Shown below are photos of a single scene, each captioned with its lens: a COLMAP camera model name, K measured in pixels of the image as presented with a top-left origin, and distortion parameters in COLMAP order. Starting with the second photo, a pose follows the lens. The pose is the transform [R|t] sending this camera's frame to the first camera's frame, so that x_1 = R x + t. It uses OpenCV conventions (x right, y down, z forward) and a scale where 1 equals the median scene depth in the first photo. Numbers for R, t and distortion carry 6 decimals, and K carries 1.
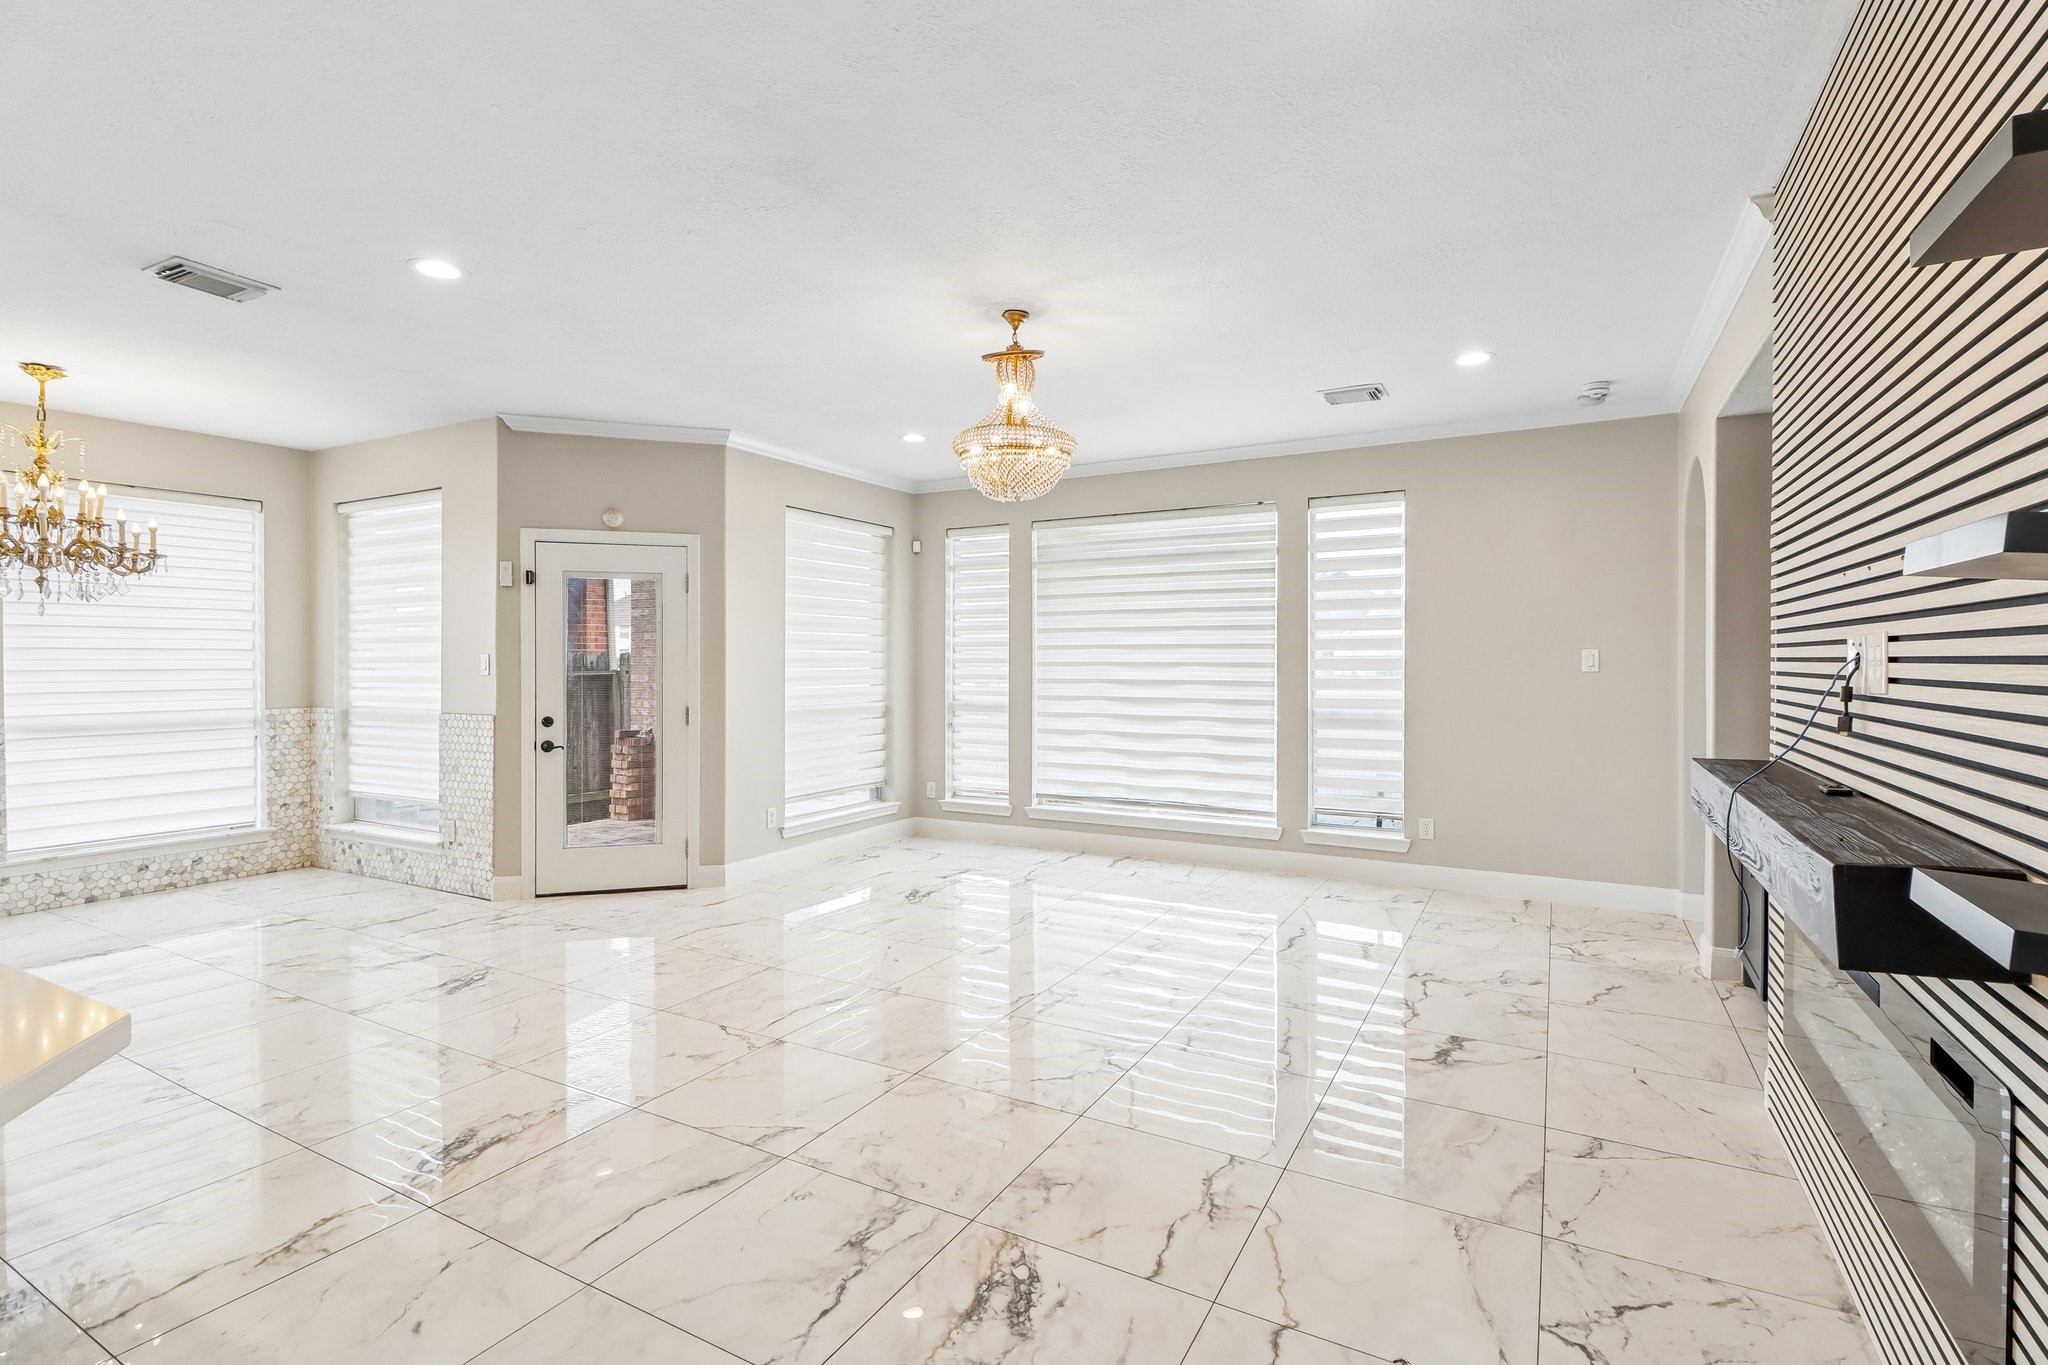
lens RADIAL K [[963.3, 0, 1014.7], [0, 963.3, 670.2], [0, 0, 1]] dist [0.006495, -0.002625]
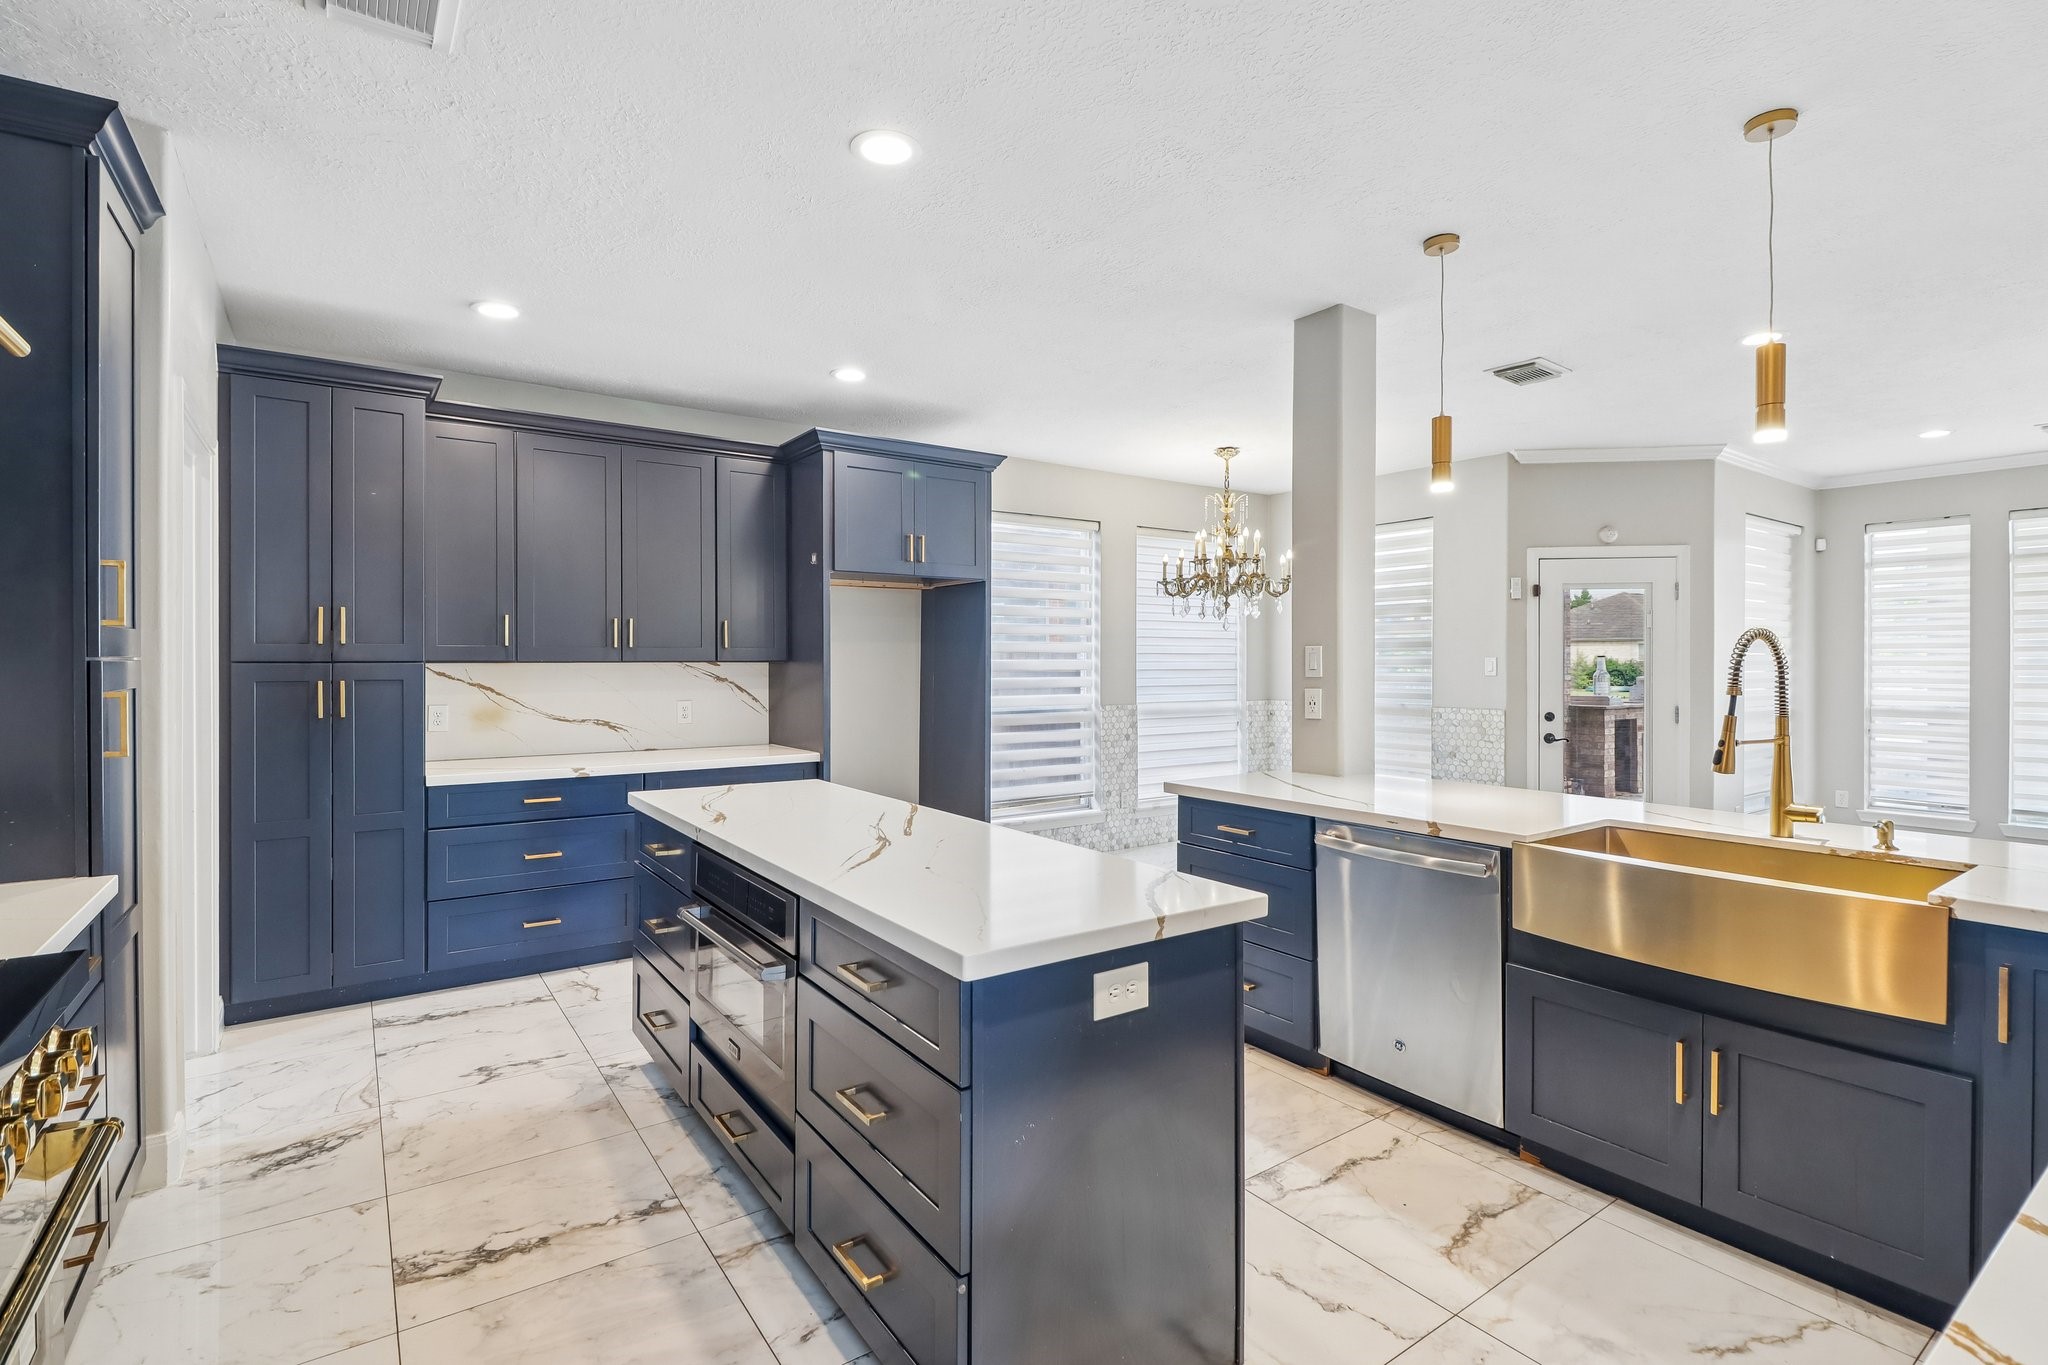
lens RADIAL K [[963.3, 0, 1026.9], [0, 963.3, 666.9], [0, 0, 1]] dist [0.006495, -0.002625]
pose [[0.901477, 0.003708, -0.432810, -0.529927], [-0.005424, 0.999982, -0.002729, 0.001054], [0.432792, 0.004808, 0.901481, -0.285289]]
